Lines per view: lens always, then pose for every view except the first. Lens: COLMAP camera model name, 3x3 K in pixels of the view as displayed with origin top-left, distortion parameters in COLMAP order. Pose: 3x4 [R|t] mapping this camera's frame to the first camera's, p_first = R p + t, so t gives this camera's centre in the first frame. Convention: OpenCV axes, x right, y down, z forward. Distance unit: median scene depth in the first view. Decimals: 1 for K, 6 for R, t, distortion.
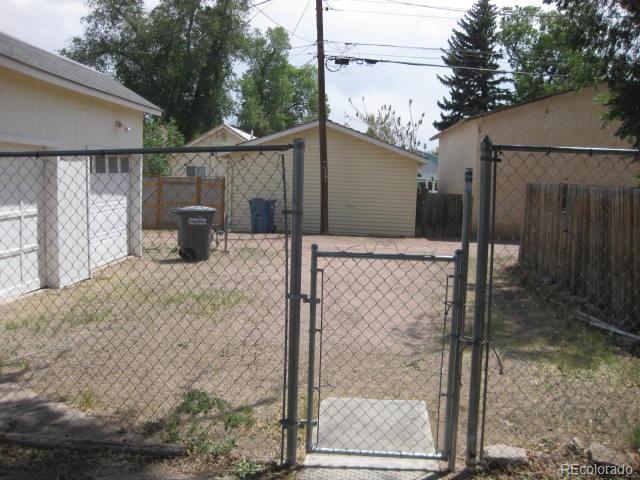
lens RADIAL K [[658.1, 0, 320.0], [0, 658.1, 240.0], [0, 0, 1]] dist [-0.139024, 0.034997]
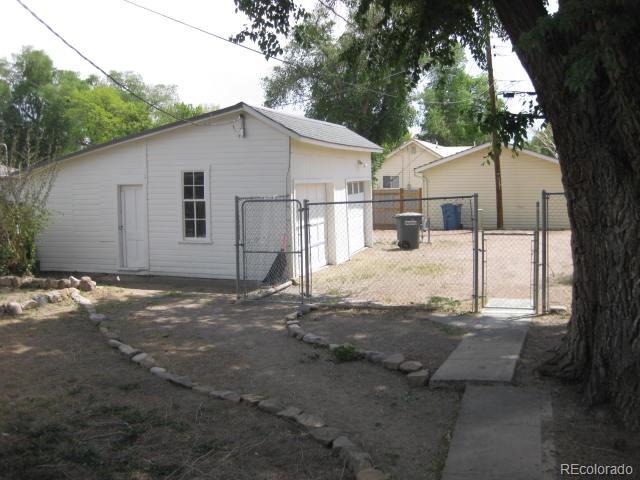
lens RADIAL K [[658.1, 0, 320.0], [0, 658.1, 240.0], [0, 0, 1]] dist [-0.139024, 0.034997]
pose [[0.961724, -0.028613, -0.272521, 0.014573], [0.028841, 0.999579, -0.003169, 0.006231], [0.272497, -0.004812, 0.962145, -0.336771]]
